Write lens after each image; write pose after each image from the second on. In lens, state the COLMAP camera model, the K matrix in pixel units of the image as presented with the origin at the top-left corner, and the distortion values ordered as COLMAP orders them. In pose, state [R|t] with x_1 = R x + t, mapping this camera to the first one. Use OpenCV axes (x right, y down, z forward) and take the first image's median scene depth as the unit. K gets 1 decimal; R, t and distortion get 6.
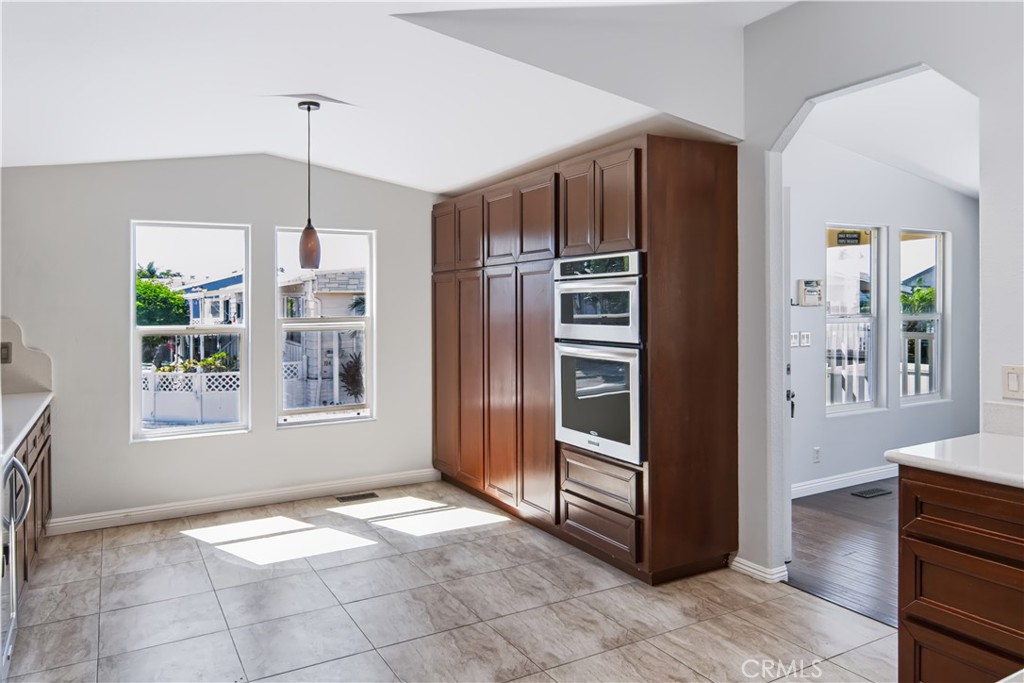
lens RADIAL K [[707.1, 0, 513.2], [0, 707.1, 306.8], [0, 0, 1]] dist [-0.002370, 0.004264]
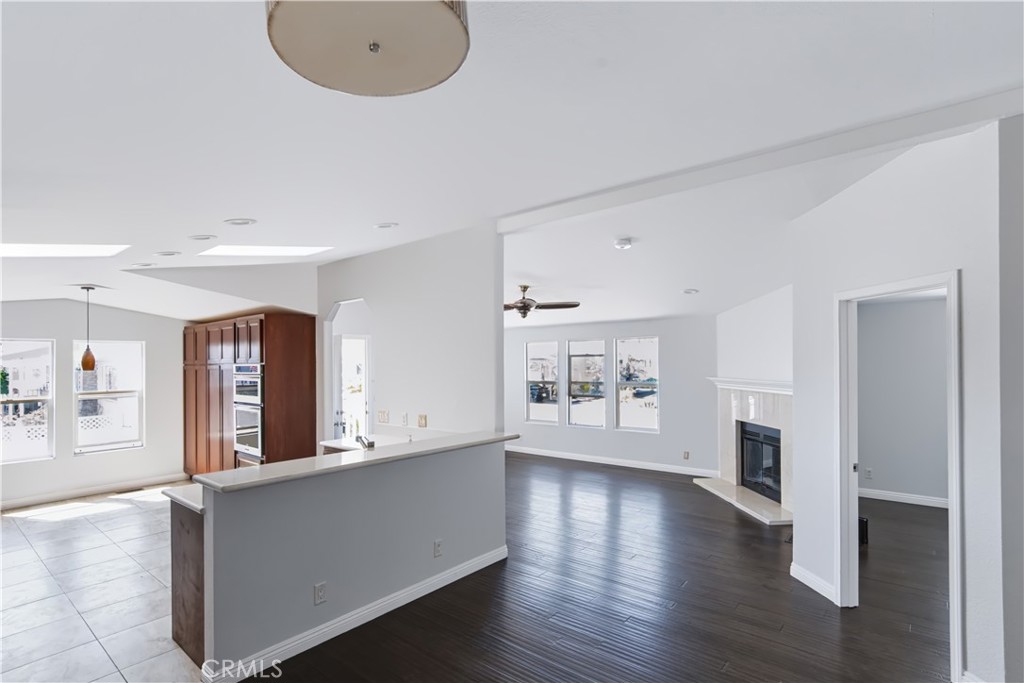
lens RADIAL K [[503.1, 0, 511.4], [0, 503.1, 364.9], [0, 0, 1]] dist [-0.000794, 0.000678]
pose [[0.937181, -0.001200, 0.348842, 0.310238], [0.002001, 0.999996, -0.001938, -0.059973], [-0.348838, 0.002514, 0.937180, -0.688224]]
